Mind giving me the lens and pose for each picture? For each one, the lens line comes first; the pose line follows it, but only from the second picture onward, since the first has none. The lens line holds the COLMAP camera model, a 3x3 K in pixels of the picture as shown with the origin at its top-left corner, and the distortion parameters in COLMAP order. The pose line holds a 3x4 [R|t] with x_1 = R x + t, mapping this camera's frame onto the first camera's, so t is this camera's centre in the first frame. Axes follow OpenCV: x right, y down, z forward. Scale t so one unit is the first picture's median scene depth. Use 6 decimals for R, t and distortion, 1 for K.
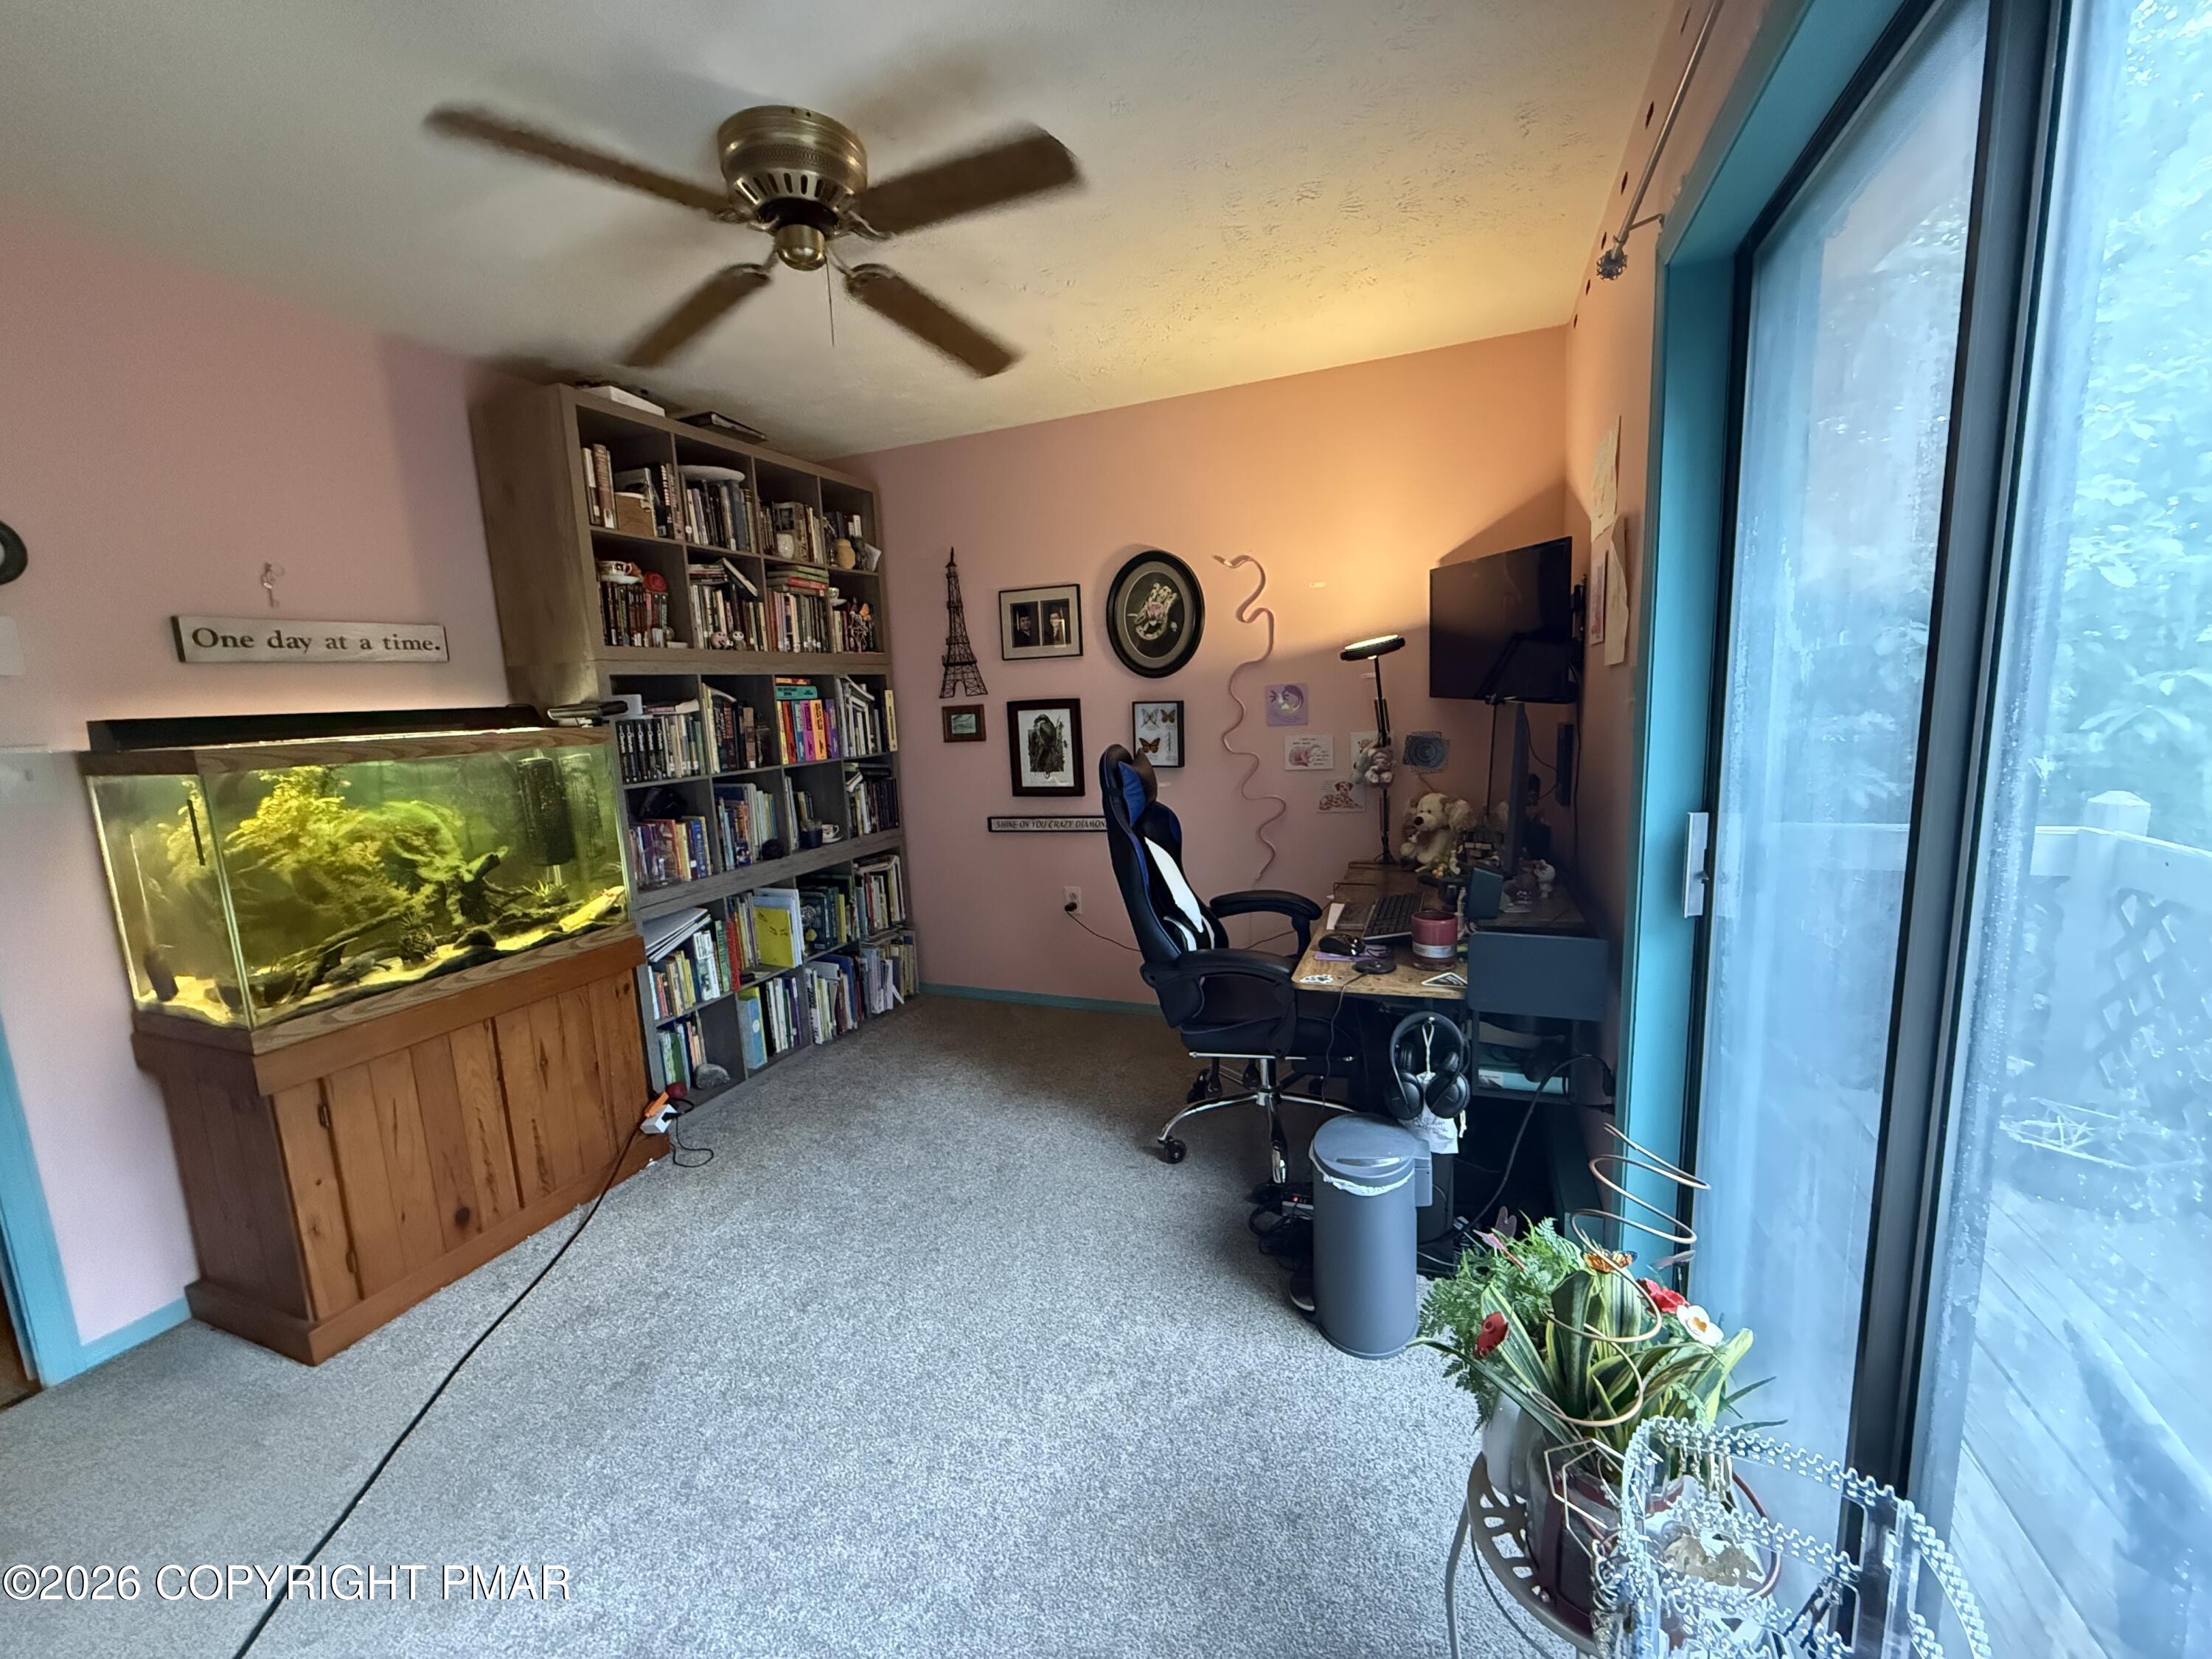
lens RADIAL K [[877.4, 0, 1100.1], [0, 877.4, 826.2], [0, 0, 1]] dist [-0.001920, -0.000084]
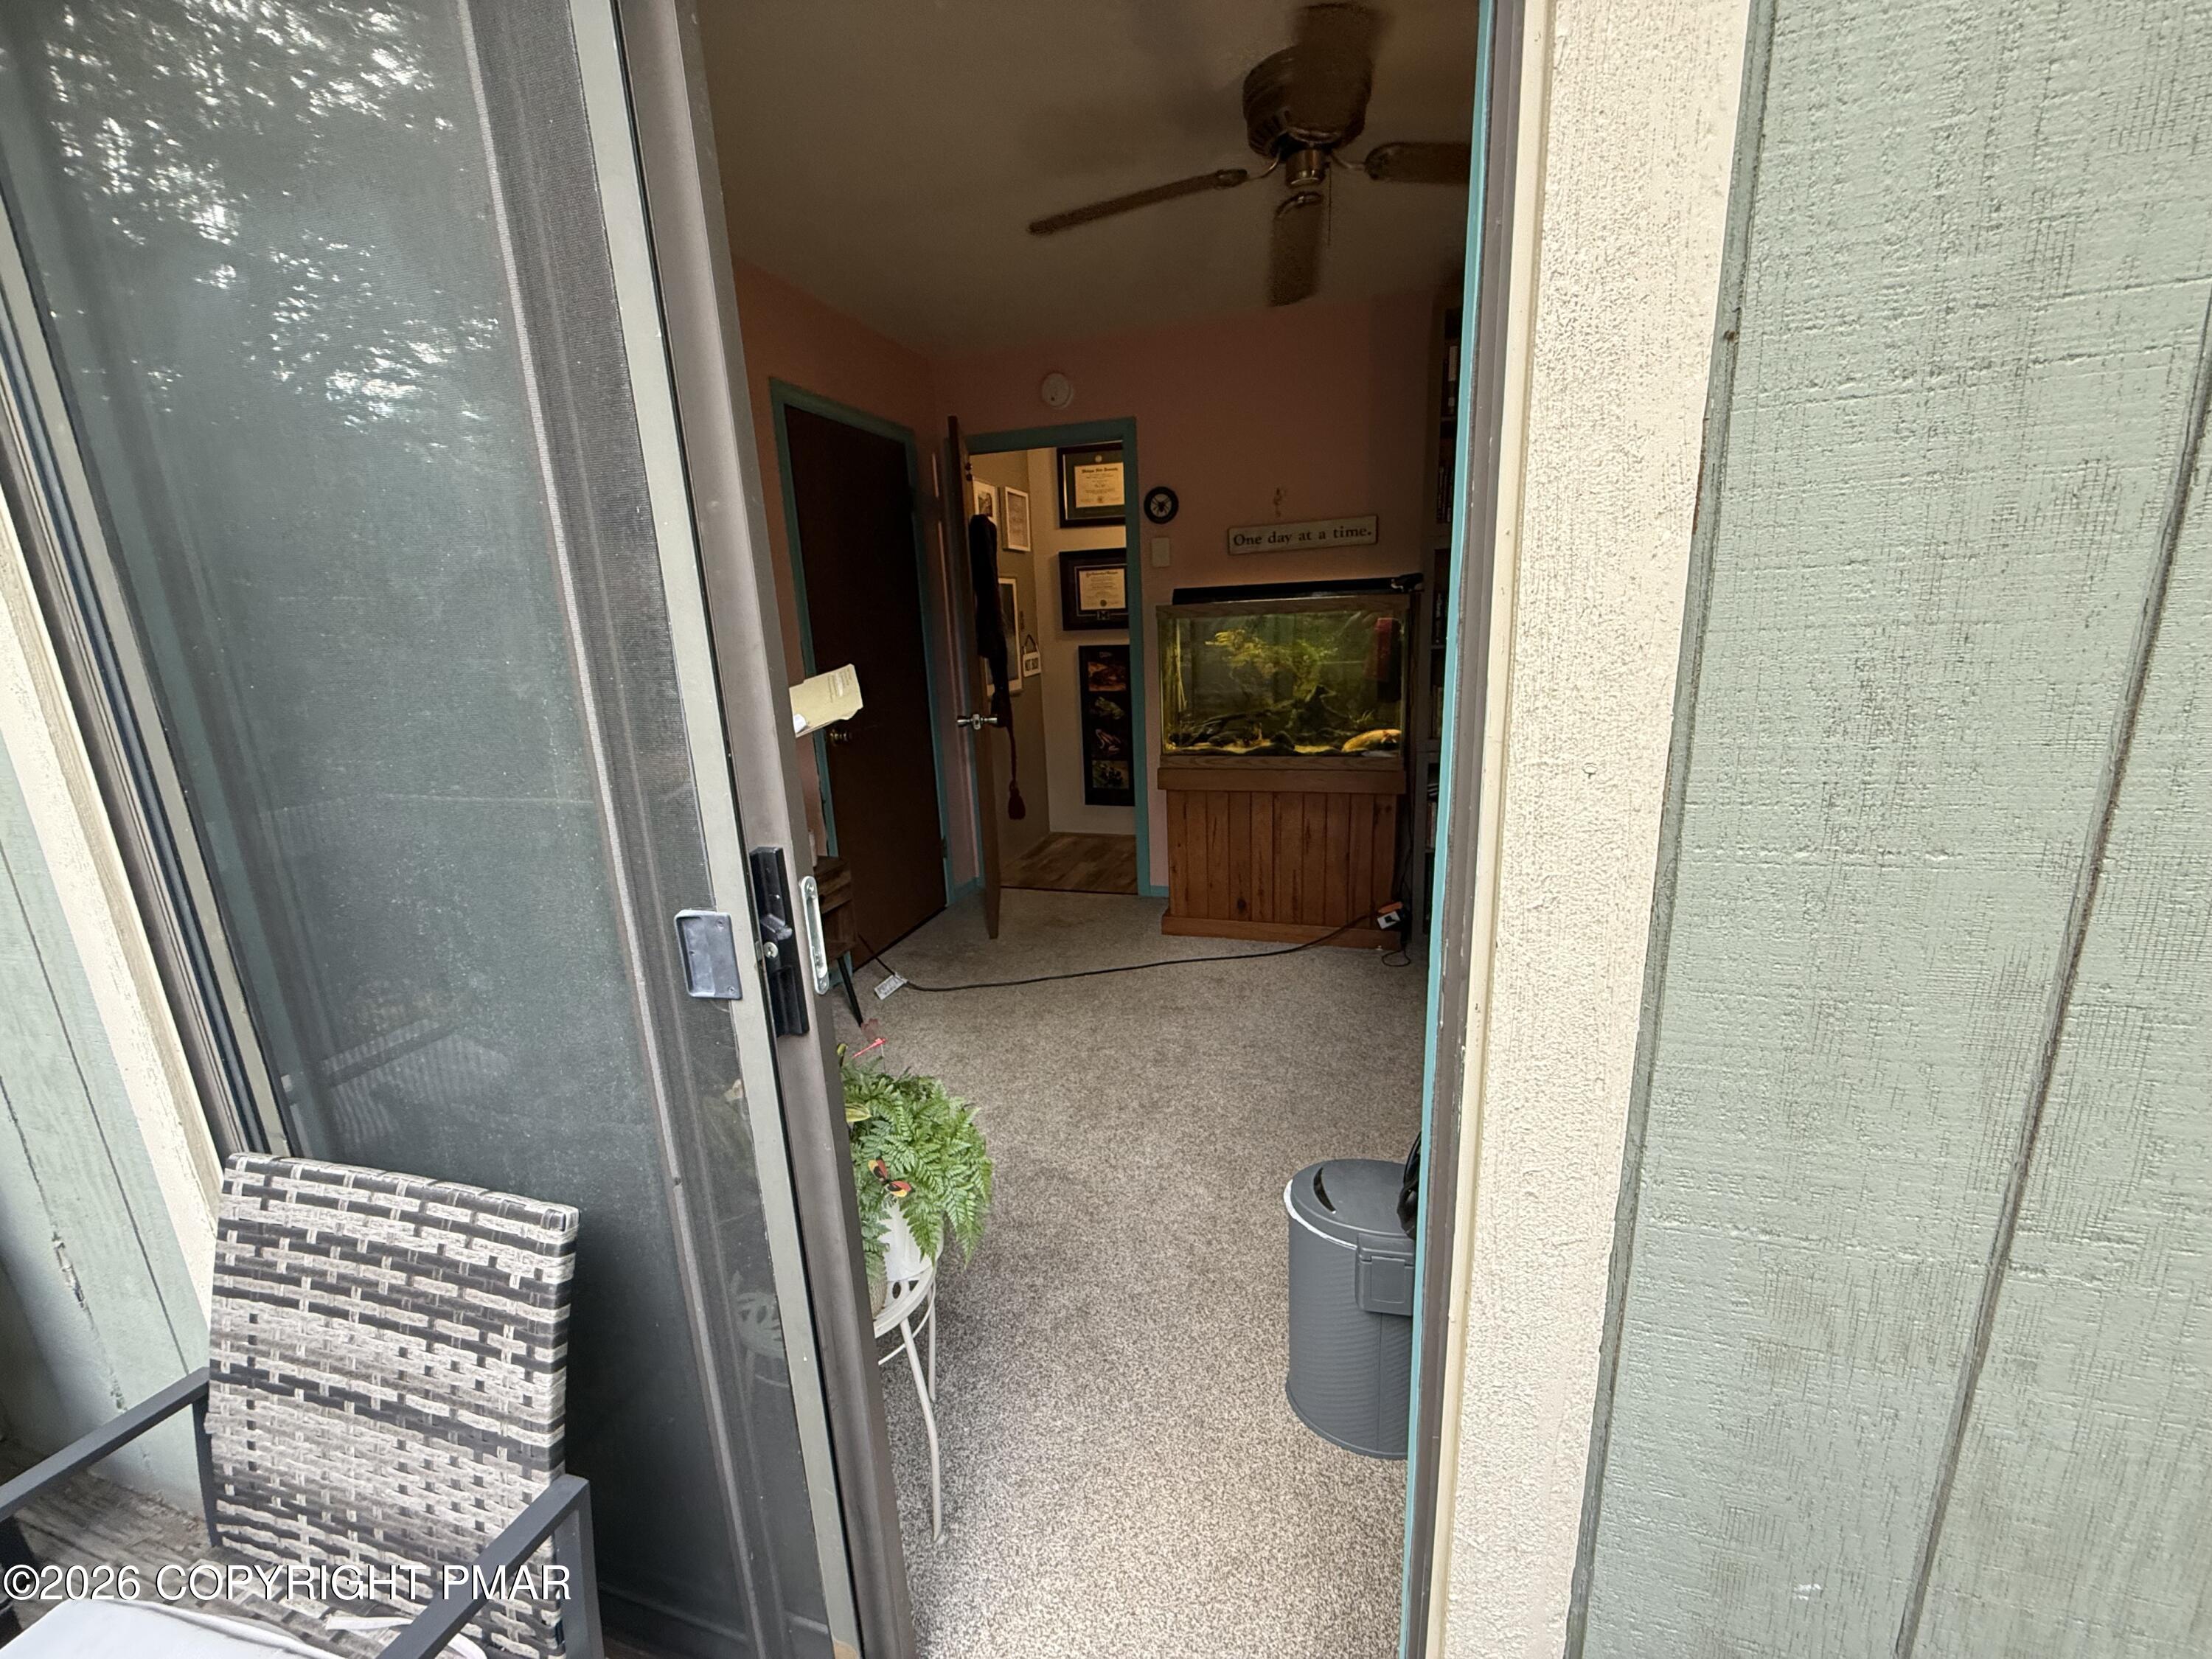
lens RADIAL K [[877.4, 0, 1101.0], [0, 877.4, 828.6], [0, 0, 1]] dist [-0.001920, -0.000084]
pose [[0.089112, 0.281148, -0.955518, 0.717349], [-0.112506, 0.956036, 0.270808, -0.094683], [0.989647, 0.083369, 0.116825, 0.507400]]
